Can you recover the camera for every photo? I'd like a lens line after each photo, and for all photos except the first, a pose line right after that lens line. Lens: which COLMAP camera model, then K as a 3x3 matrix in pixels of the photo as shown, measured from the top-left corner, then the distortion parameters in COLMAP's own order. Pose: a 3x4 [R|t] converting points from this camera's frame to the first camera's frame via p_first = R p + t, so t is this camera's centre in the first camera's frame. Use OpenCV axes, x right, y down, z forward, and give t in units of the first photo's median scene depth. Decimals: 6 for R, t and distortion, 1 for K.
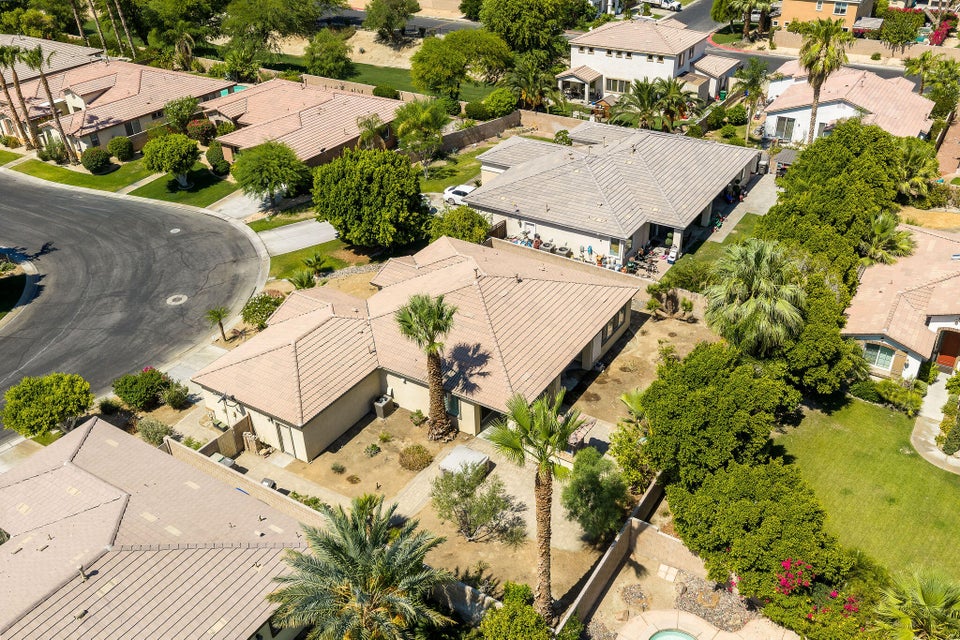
lens RADIAL K [[823.1, 0, 480.0], [0, 823.1, 320.0], [0, 0, 1]] dist [0.009288, -0.014775]
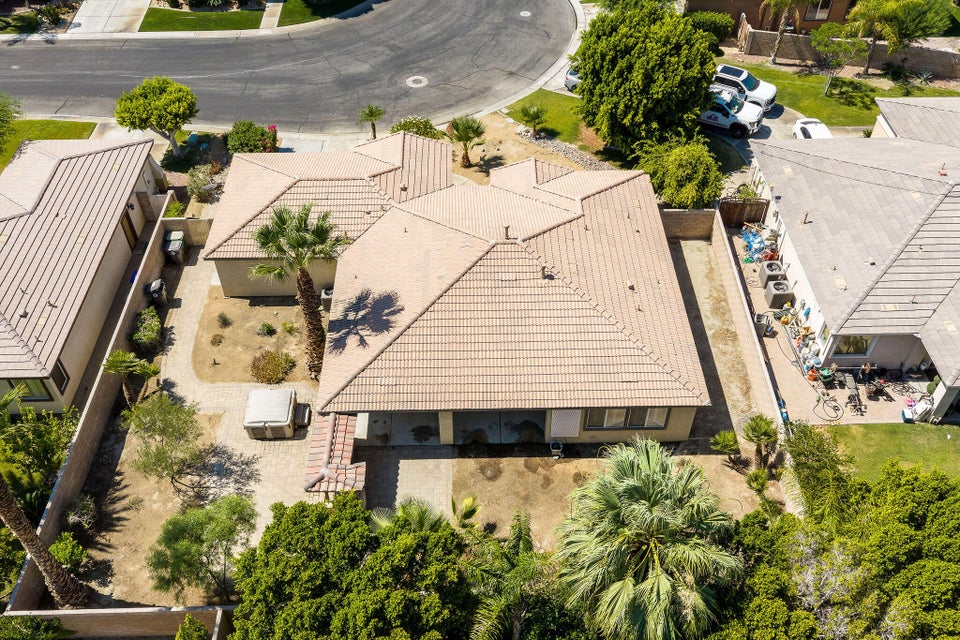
lens RADIAL K [[823.1, 0, 480.0], [0, 823.1, 320.0], [0, 0, 1]] dist [0.009288, -0.014775]
pose [[0.557565, 0.616873, -0.555507, 0.377263], [-0.450780, 0.786911, 0.421389, -0.254123], [0.697079, 0.015459, 0.716828, 0.421871]]
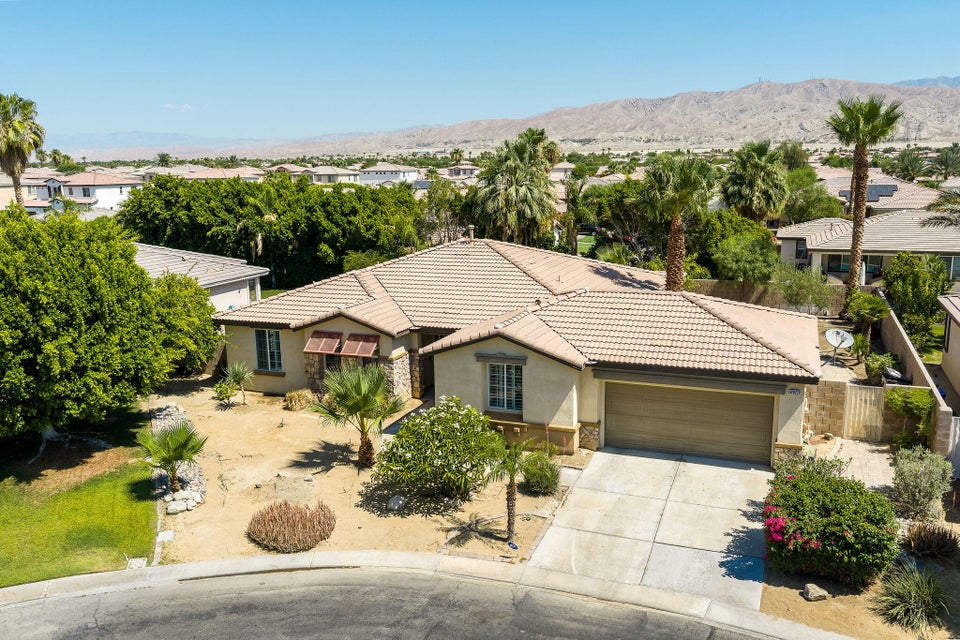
lens RADIAL K [[823.1, 0, 480.0], [0, 823.1, 320.0], [0, 0, 1]] dist [0.009288, -0.014775]
pose [[-0.191749, -0.151119, 0.969740, -0.634660], [0.531773, 0.814469, 0.232071, -0.144454], [-0.824894, 0.560181, -0.075812, 0.967745]]
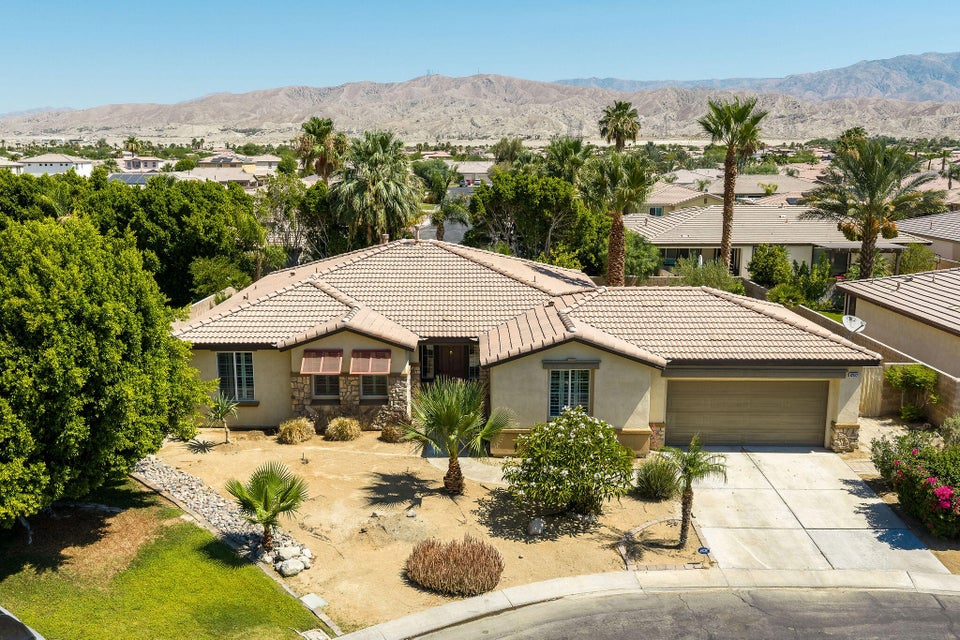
lens RADIAL K [[896.0, 0, 462.9], [0, 896.0, 322.7], [0, 0, 1]] dist [0.008328, -0.012185]
pose [[-0.528221, -0.126878, 0.839574, -0.560892], [0.459683, 0.788614, 0.408387, -0.248339], [-0.713915, 0.601656, -0.358239, 1.128685]]
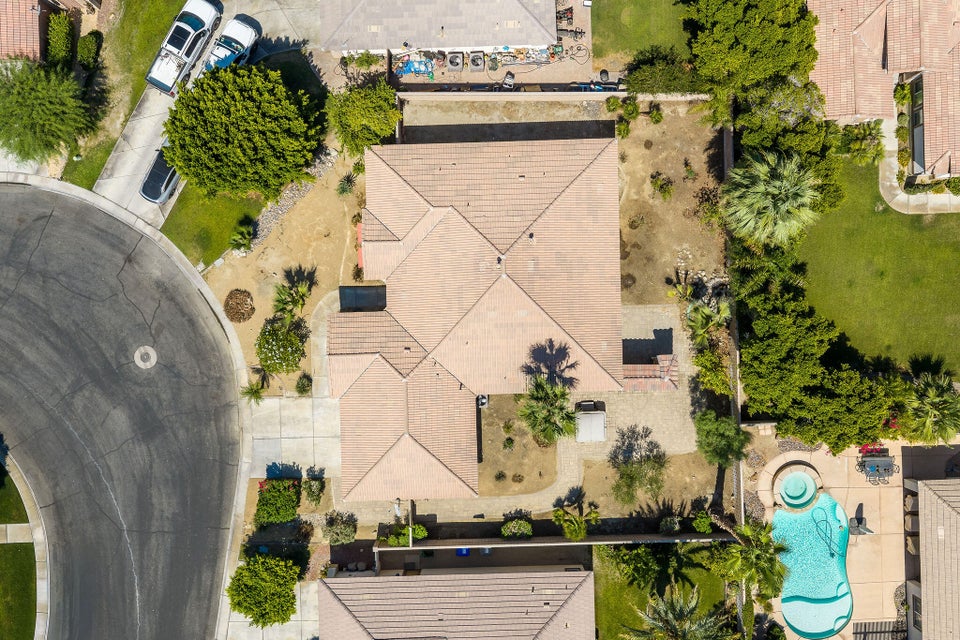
lens RADIAL K [[896.0, 0, 462.9], [0, 896.0, 322.7], [0, 0, 1]] dist [0.008328, -0.012185]
pose [[0.824795, -0.565299, 0.012270, -0.079969], [0.291096, 0.443126, 0.847881, -0.826974], [-0.484744, -0.695756, 0.530044, 0.369923]]
